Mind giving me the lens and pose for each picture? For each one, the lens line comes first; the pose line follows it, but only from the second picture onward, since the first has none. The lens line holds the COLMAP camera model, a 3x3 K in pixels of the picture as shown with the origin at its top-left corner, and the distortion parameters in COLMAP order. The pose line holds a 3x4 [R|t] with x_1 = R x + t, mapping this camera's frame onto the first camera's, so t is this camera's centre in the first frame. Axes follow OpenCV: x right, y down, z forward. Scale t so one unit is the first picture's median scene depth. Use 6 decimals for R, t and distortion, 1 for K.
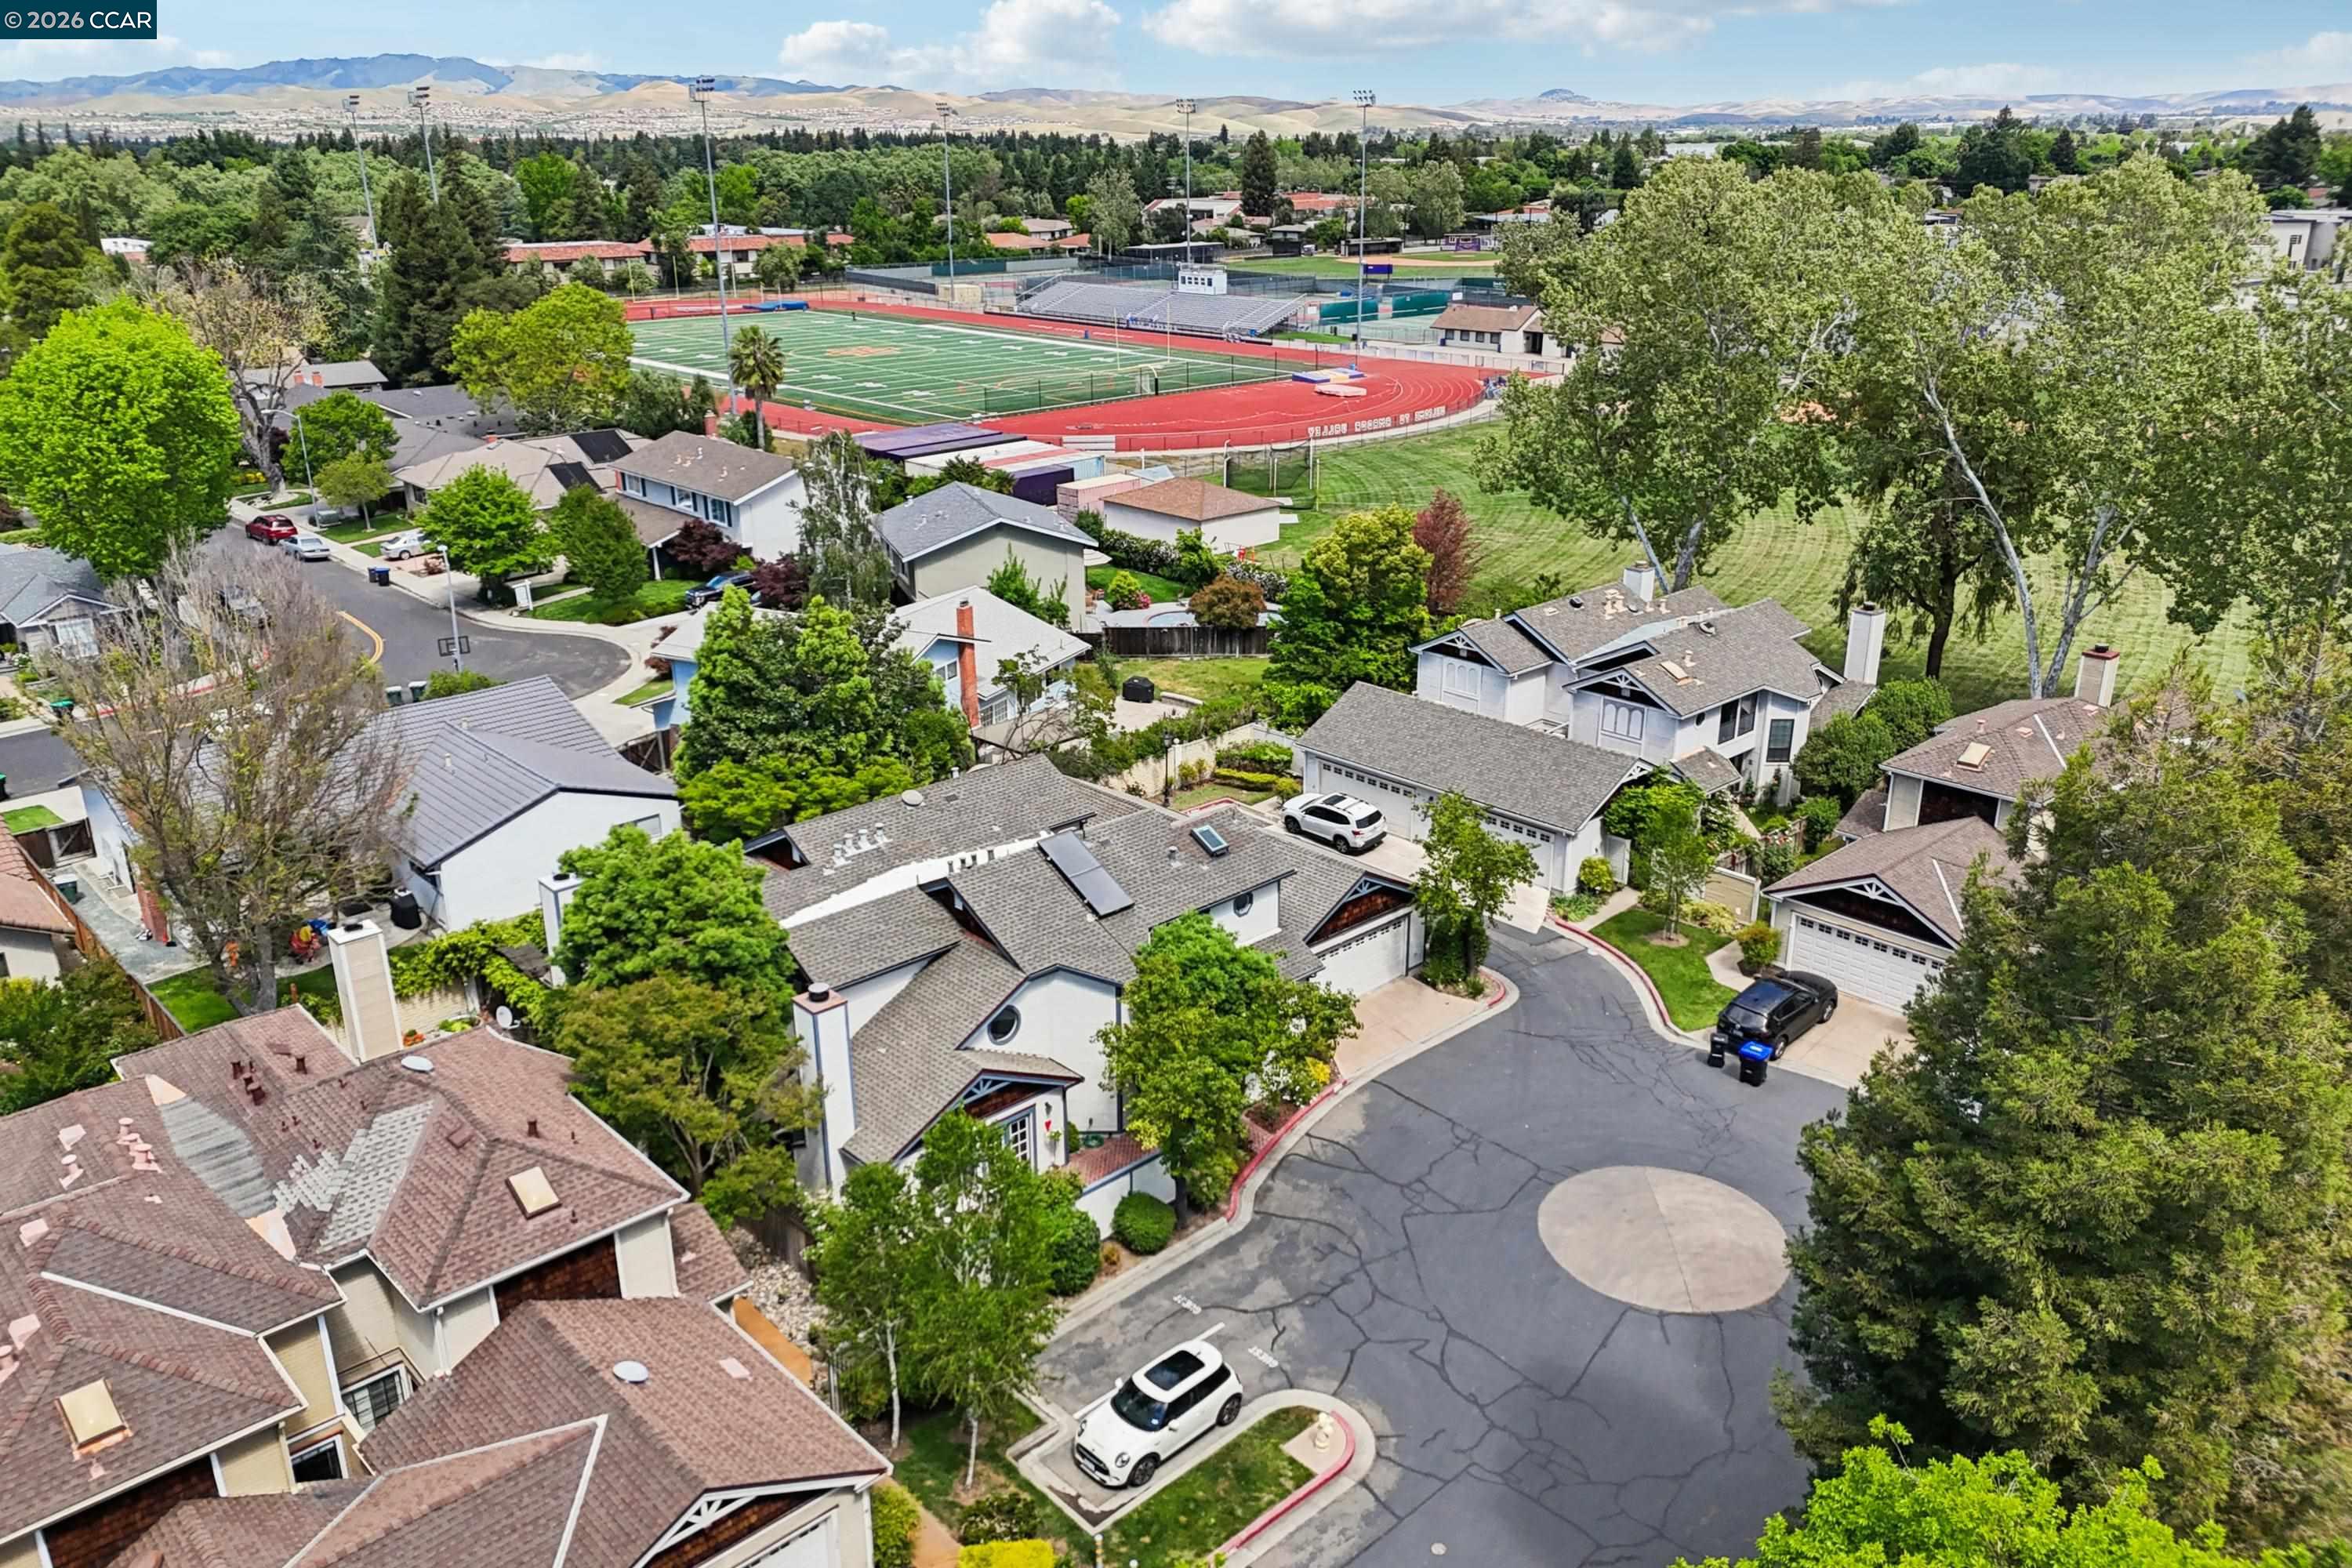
lens RADIAL K [[1723.3, 0, 1185.3], [0, 1723.3, 759.0], [0, 0, 1]] dist [0.072175, -0.089931]
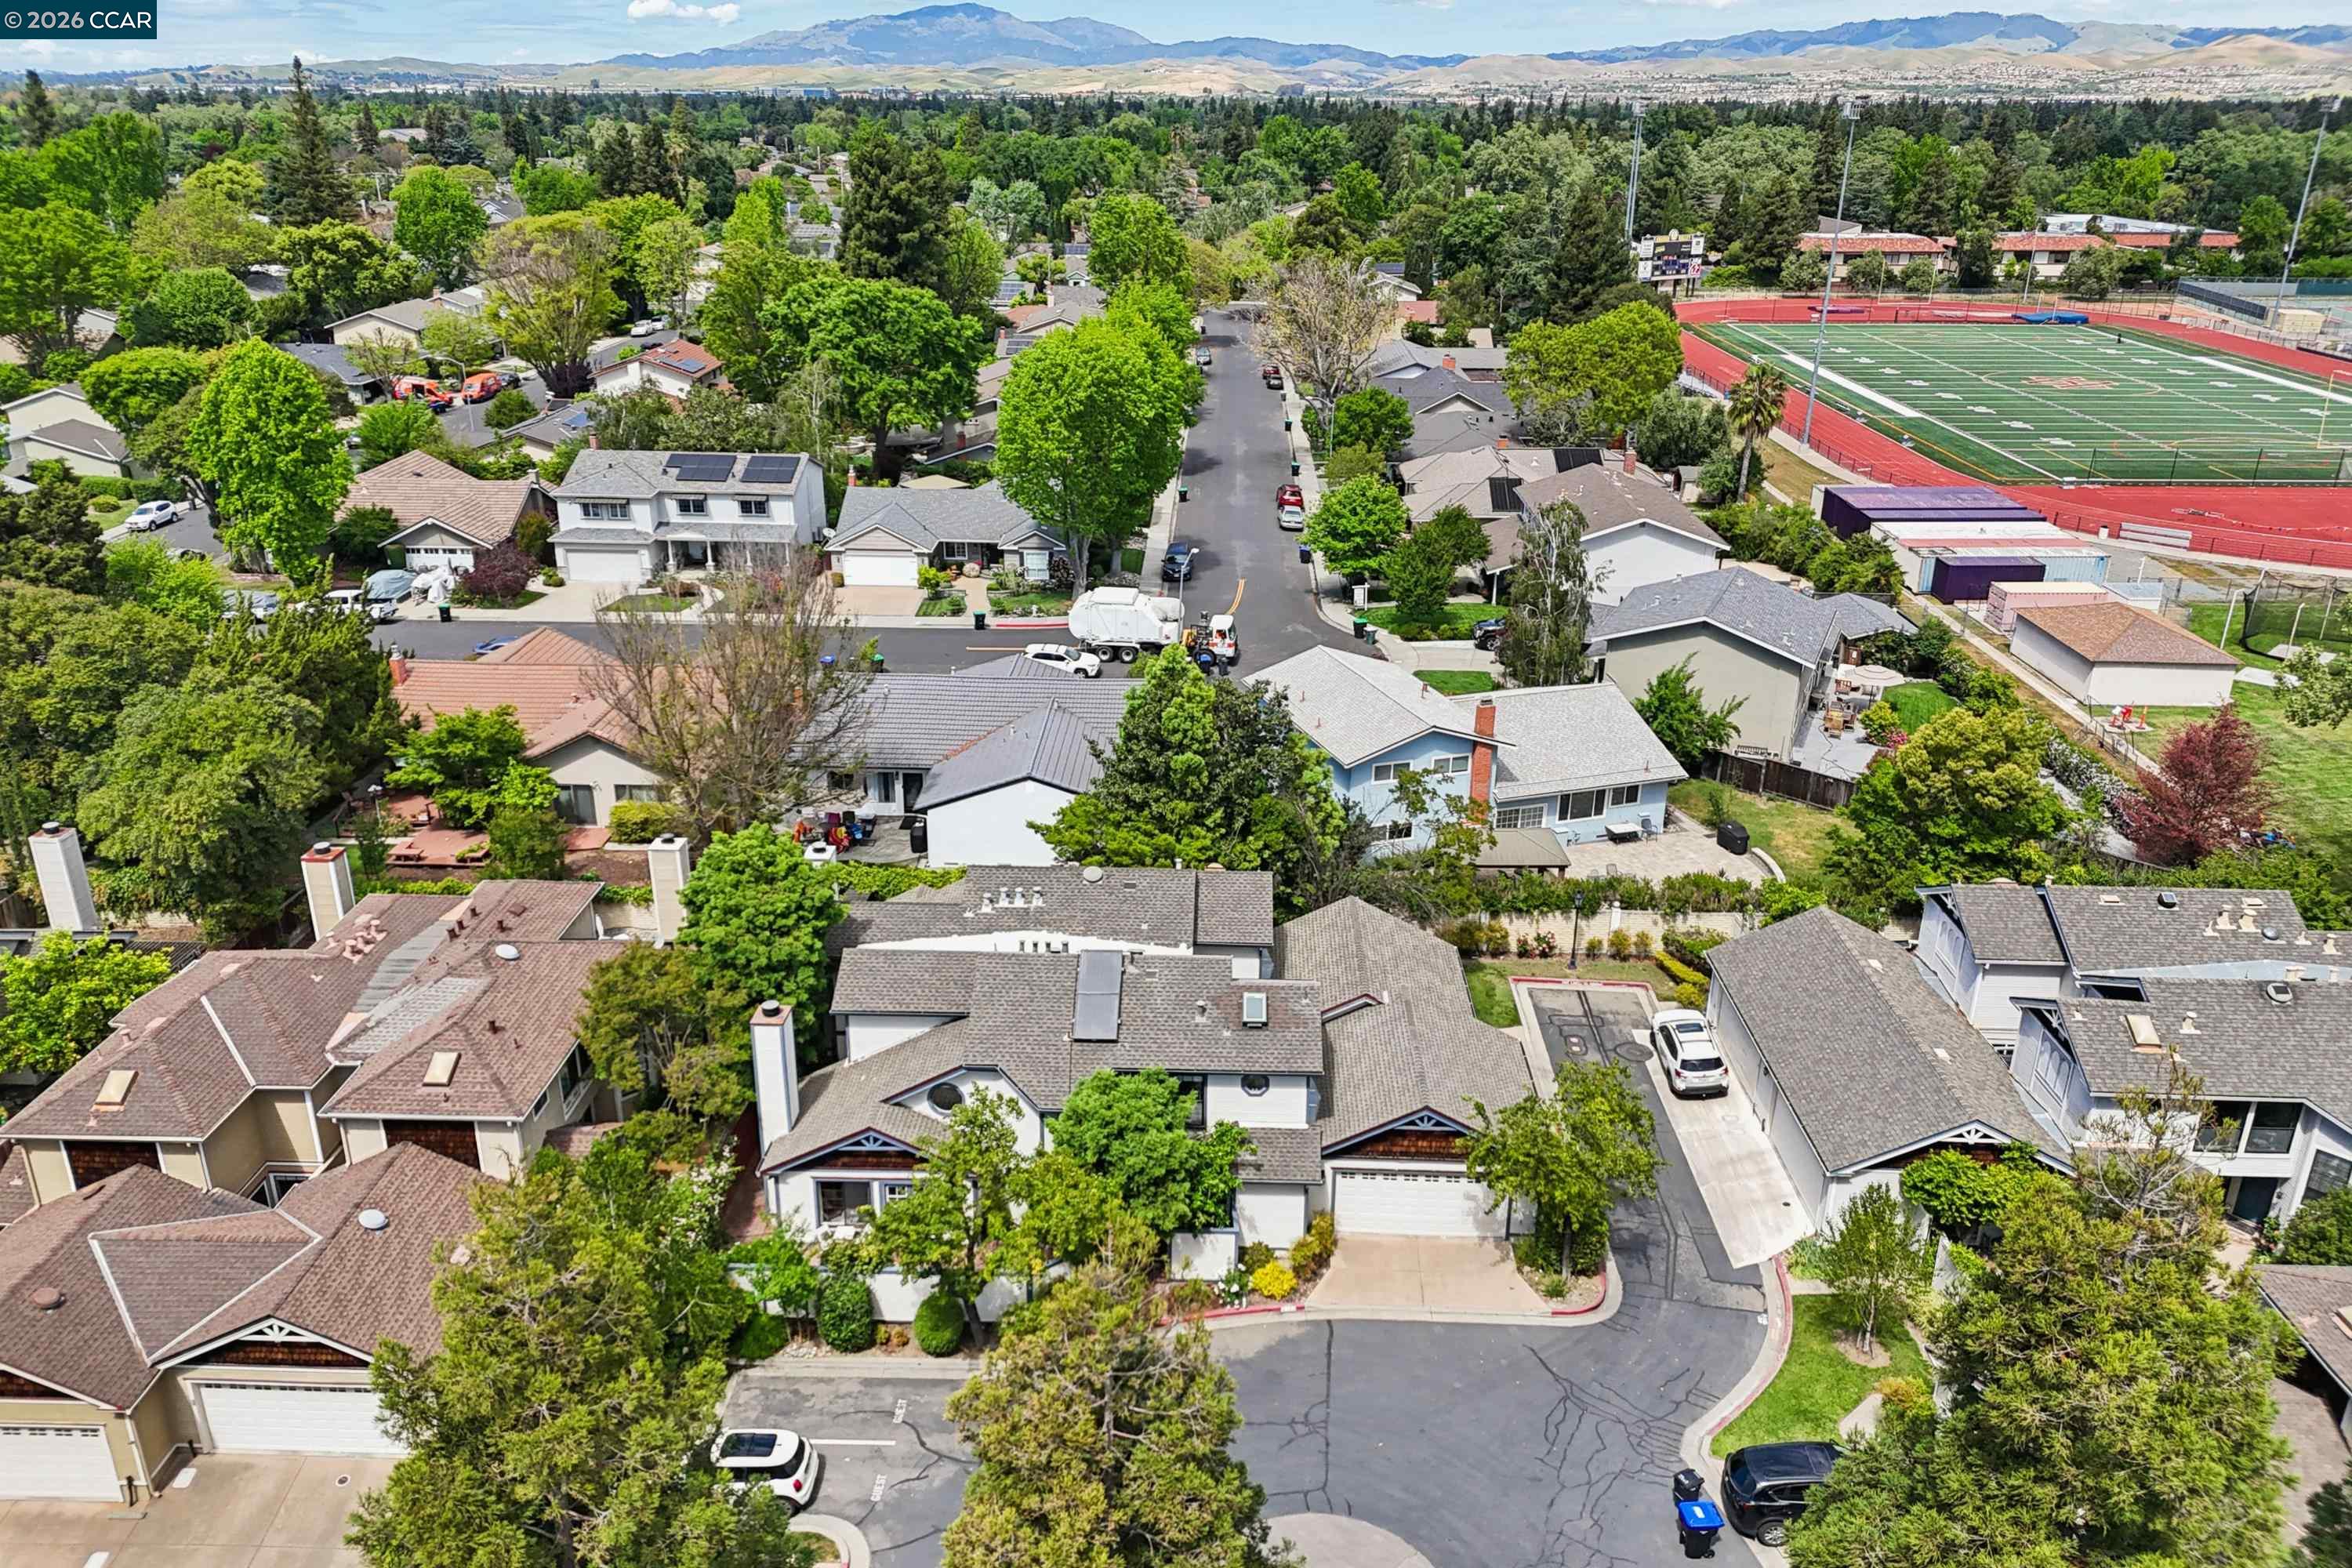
lens RADIAL K [[1682.4, 0, 1186.1], [0, 1682.4, 791.0], [0, 0, 1]] dist [0.098586, -0.135722]
pose [[0.711304, 0.272672, -0.647840, 0.462324], [-0.246048, 0.959965, 0.133893, -0.153819], [0.658412, 0.064161, 0.749918, 0.207655]]
